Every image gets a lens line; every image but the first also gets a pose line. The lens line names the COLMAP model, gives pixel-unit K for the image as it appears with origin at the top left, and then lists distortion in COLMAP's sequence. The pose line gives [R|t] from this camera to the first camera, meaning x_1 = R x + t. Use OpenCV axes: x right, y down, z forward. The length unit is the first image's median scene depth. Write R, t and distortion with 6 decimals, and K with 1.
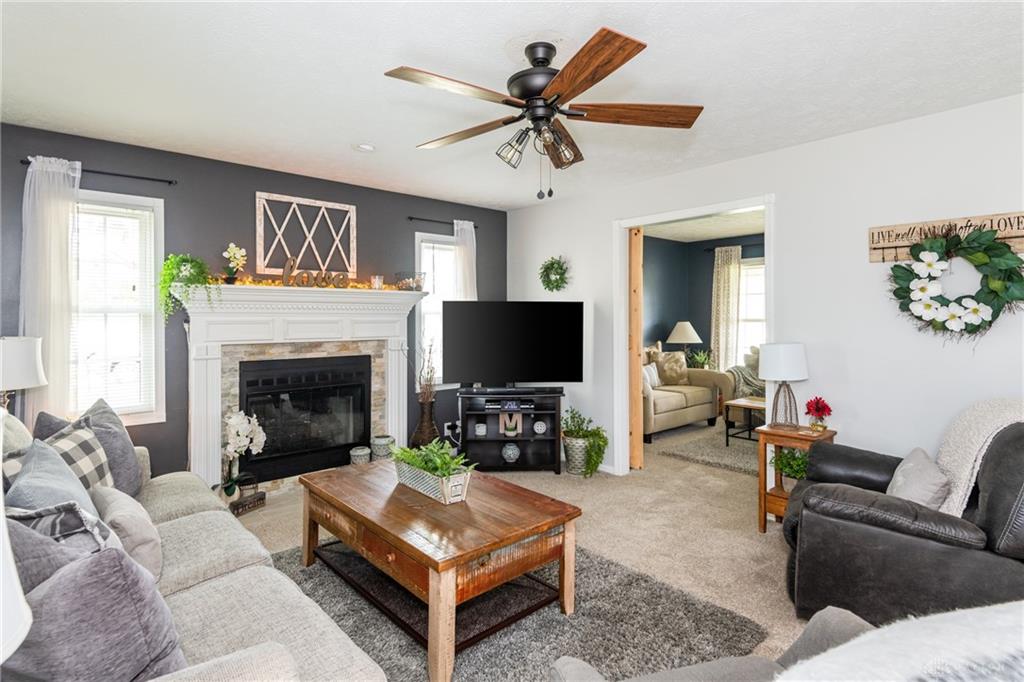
lens RADIAL K [[524.8, 0, 514.2], [0, 524.8, 320.3], [0, 0, 1]] dist [0.035969, -0.031234]
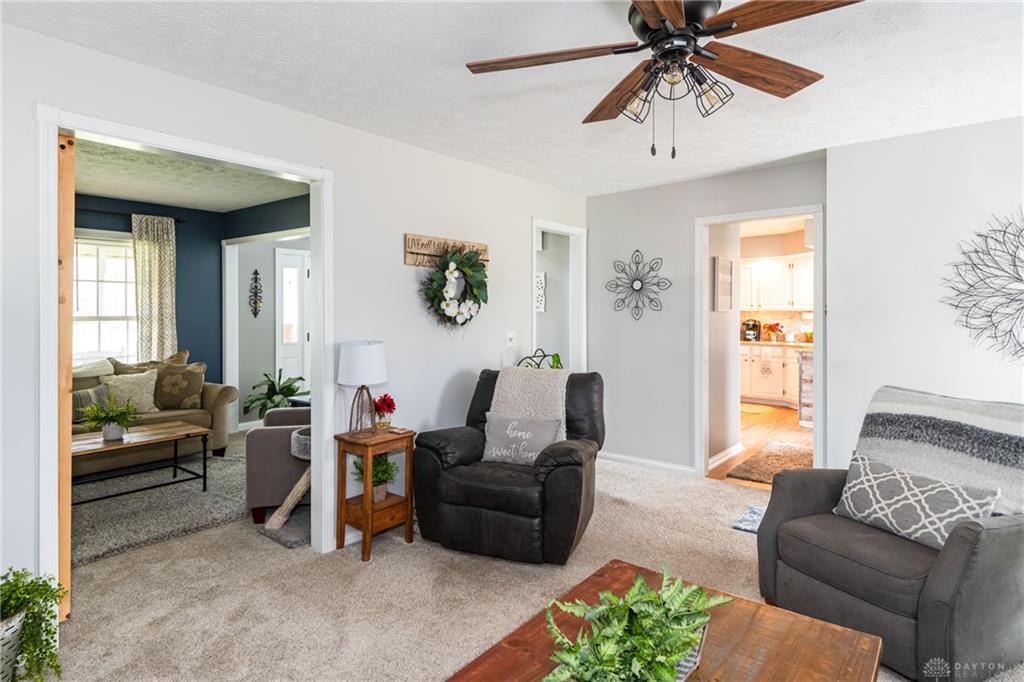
lens RADIAL K [[565.1, 0, 509.3], [0, 565.1, 319.7], [0, 0, 1]] dist [0.041315, -0.000749]
pose [[-0.164867, -0.015155, 0.986199, -0.374208], [0.009629, 0.999810, 0.016973, -0.008624], [-0.986269, 0.012295, -0.164690, 0.705250]]
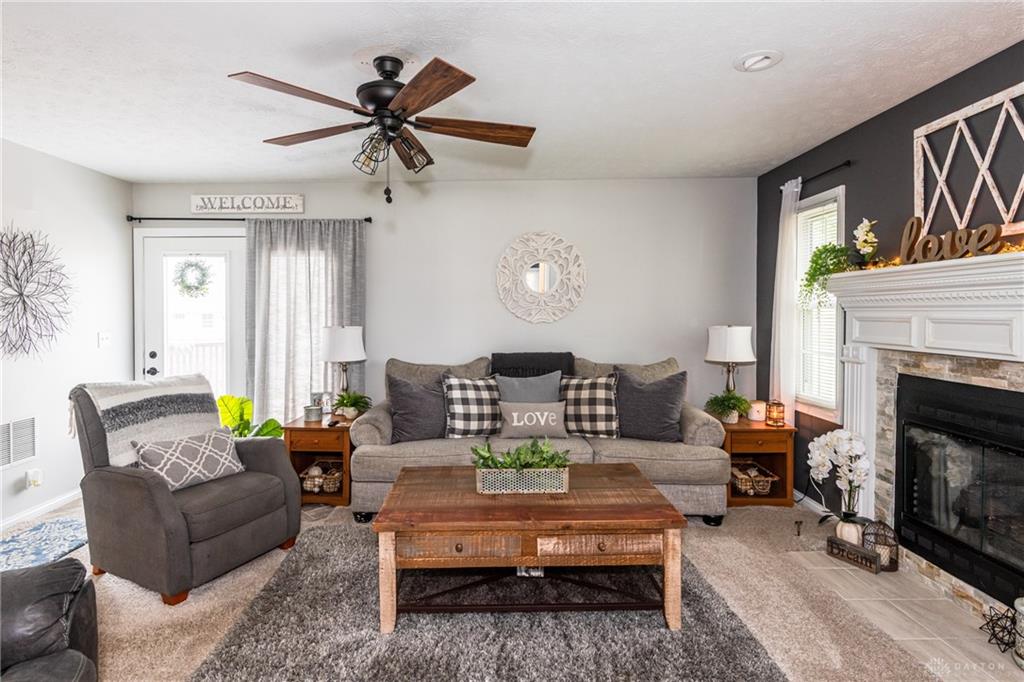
lens RADIAL K [[526.2, 0, 482.1], [0, 526.2, 318.1], [0, 0, 1]] dist [0.032955, -0.027650]
pose [[-0.684806, 0.010165, -0.728654, 0.365817], [-0.002275, 0.999868, 0.016086, -0.007891], [0.728722, 0.012673, -0.684693, 0.964970]]
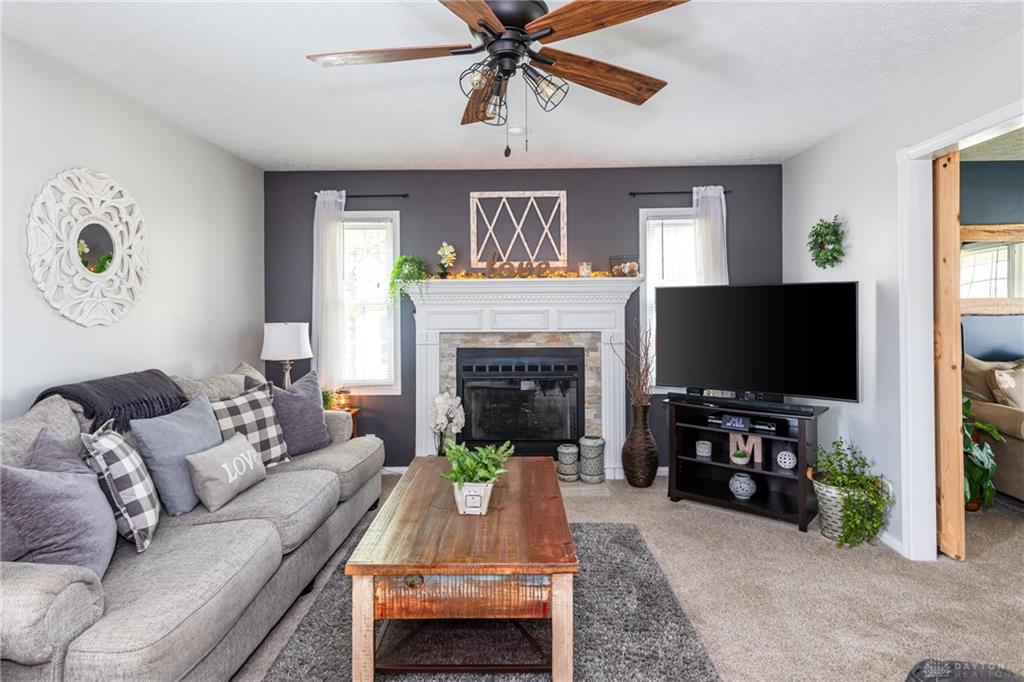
lens RADIAL K [[562.3, 0, 513.6], [0, 562.3, 308.8], [0, 0, 1]] dist [0.042875, -0.027379]
pose [[0.730069, -0.005916, -0.683348, 0.331989], [0.002199, 0.999978, -0.006308, 0.003104], [0.683370, 0.003103, 0.730066, 0.196690]]
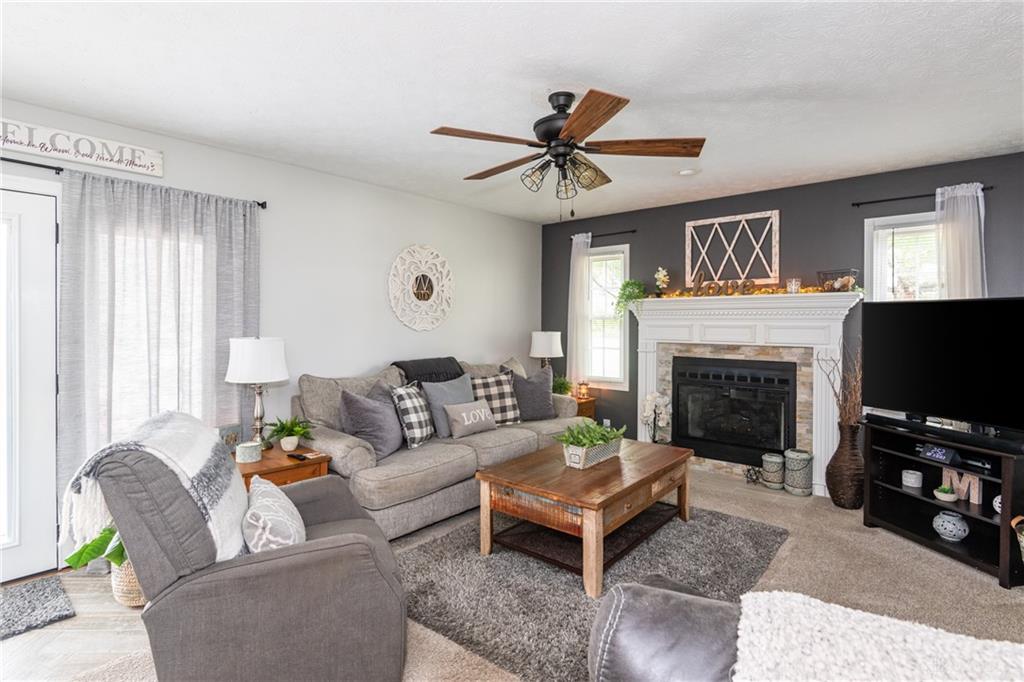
lens RADIAL K [[515.5, 0, 496.9], [0, 515.5, 324.2], [0, 0, 1]] dist [0.033896, -0.028742]
pose [[0.118451, 0.005529, -0.992944, 0.617940], [-0.009561, 0.999944, 0.004427, -0.002183], [0.992914, 0.008969, 0.118497, 0.371812]]
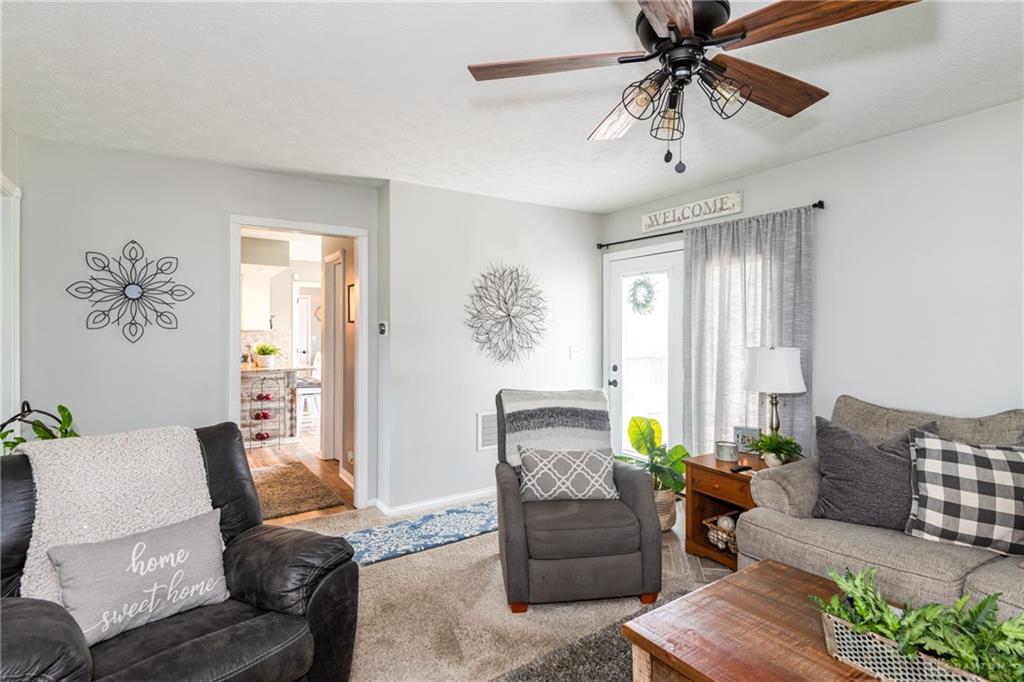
lens RADIAL K [[518.1, 0, 524.5], [0, 518.1, 328.9], [0, 0, 1]] dist [0.039266, -0.029410]
pose [[-0.990417, 0.001385, 0.138100, 0.086029], [0.002029, 0.999988, 0.004523, -0.007083], [-0.138092, 0.004760, -0.990408, 0.908587]]
